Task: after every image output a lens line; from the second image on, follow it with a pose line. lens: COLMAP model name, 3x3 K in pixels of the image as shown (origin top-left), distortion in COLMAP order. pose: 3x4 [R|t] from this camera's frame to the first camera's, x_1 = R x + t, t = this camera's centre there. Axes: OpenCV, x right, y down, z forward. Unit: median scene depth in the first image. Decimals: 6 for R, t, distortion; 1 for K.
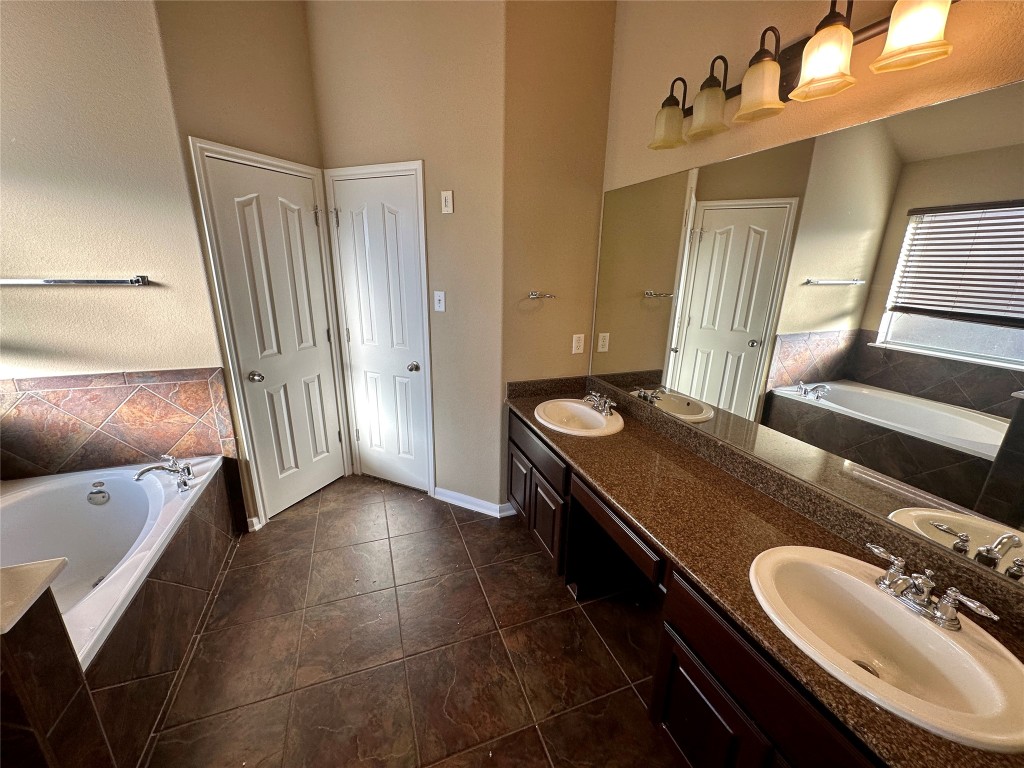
lens RADIAL K [[407.5, 0, 511.1], [0, 407.5, 379.3], [0, 0, 1]] dist [-0.001811, 0.000526]
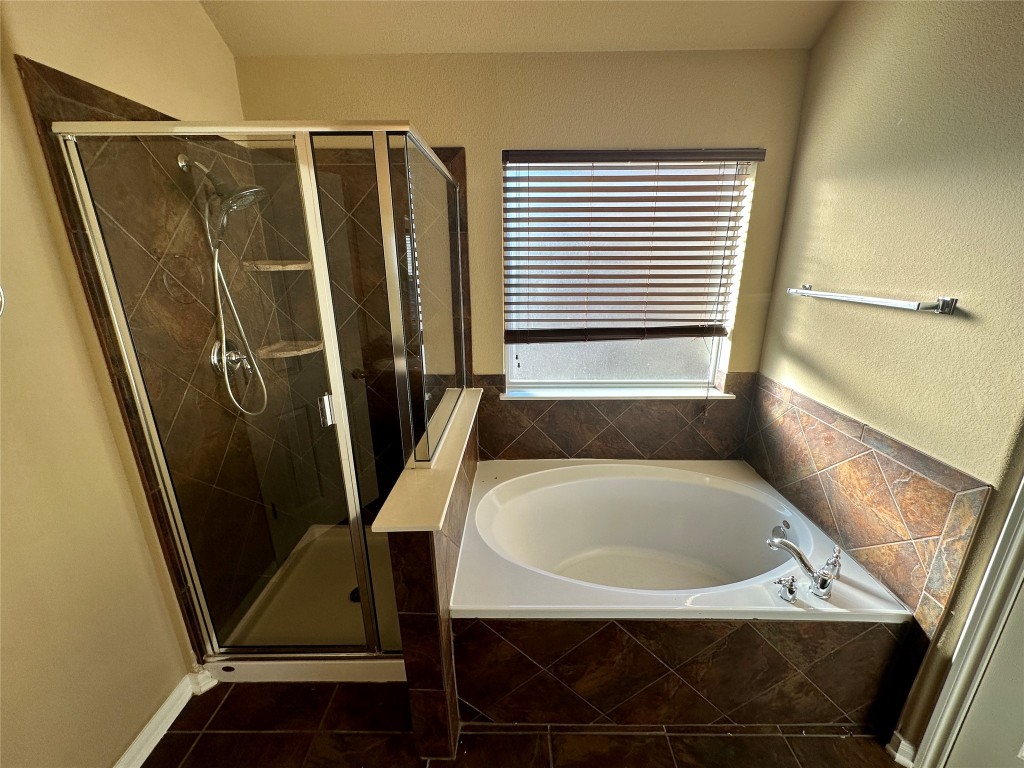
lens RADIAL K [[407.5, 0, 508.2], [0, 407.5, 379.3], [0, 0, 1]] dist [-0.001811, 0.000526]
pose [[-0.352162, 0.250905, -0.901681, -0.083528], [-0.261830, 0.898520, 0.352287, -0.173185], [0.898569, 0.360150, -0.250730, 0.554114]]
